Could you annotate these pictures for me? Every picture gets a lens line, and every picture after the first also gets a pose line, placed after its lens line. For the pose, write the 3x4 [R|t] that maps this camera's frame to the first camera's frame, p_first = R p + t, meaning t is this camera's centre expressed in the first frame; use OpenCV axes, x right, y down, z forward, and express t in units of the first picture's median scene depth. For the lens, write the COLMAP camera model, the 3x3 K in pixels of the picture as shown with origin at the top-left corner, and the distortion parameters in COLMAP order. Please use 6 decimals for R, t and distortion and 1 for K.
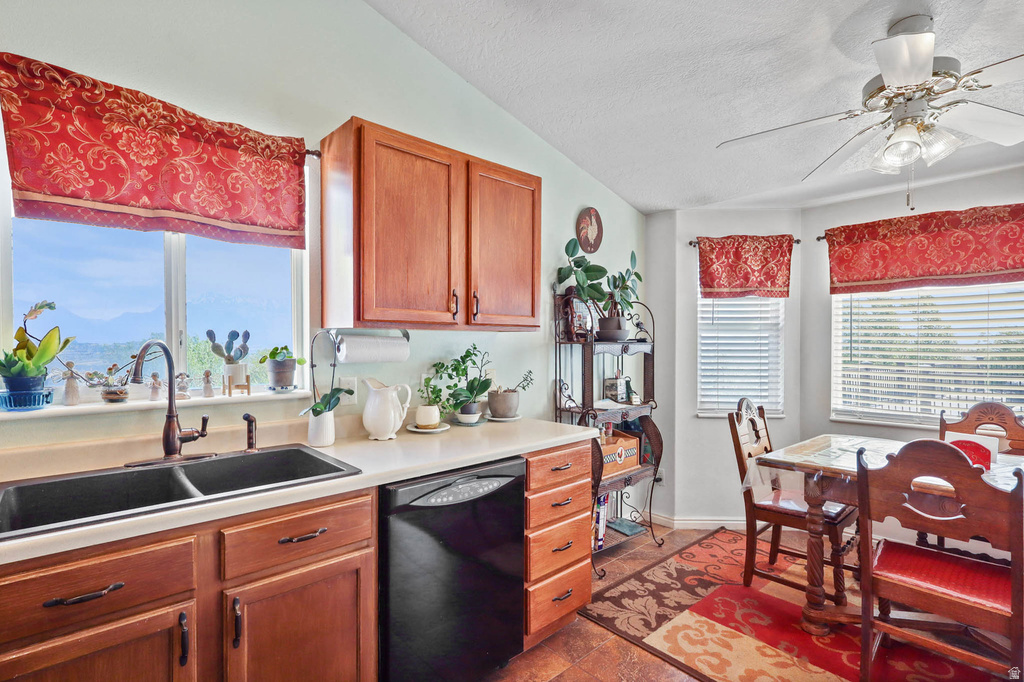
lens RADIAL K [[485.7, 0, 517.2], [0, 485.7, 351.6], [0, 0, 1]] dist [-0.003616, -0.000734]
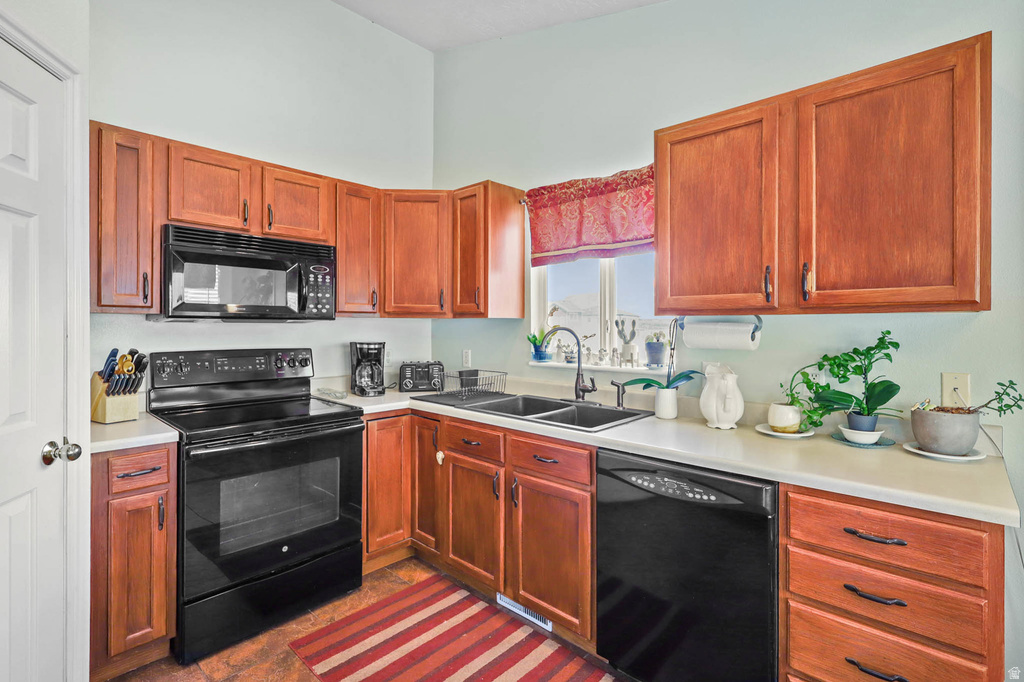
lens RADIAL K [[475.9, 0, 500.0], [0, 475.9, 329.1], [0, 0, 1]] dist [-0.003746, -0.000888]
pose [[0.062464, 0.005085, -0.998034, 0.471945], [-0.019302, 0.999806, 0.003886, -0.010007], [0.997861, 0.019022, 0.062550, 0.358169]]
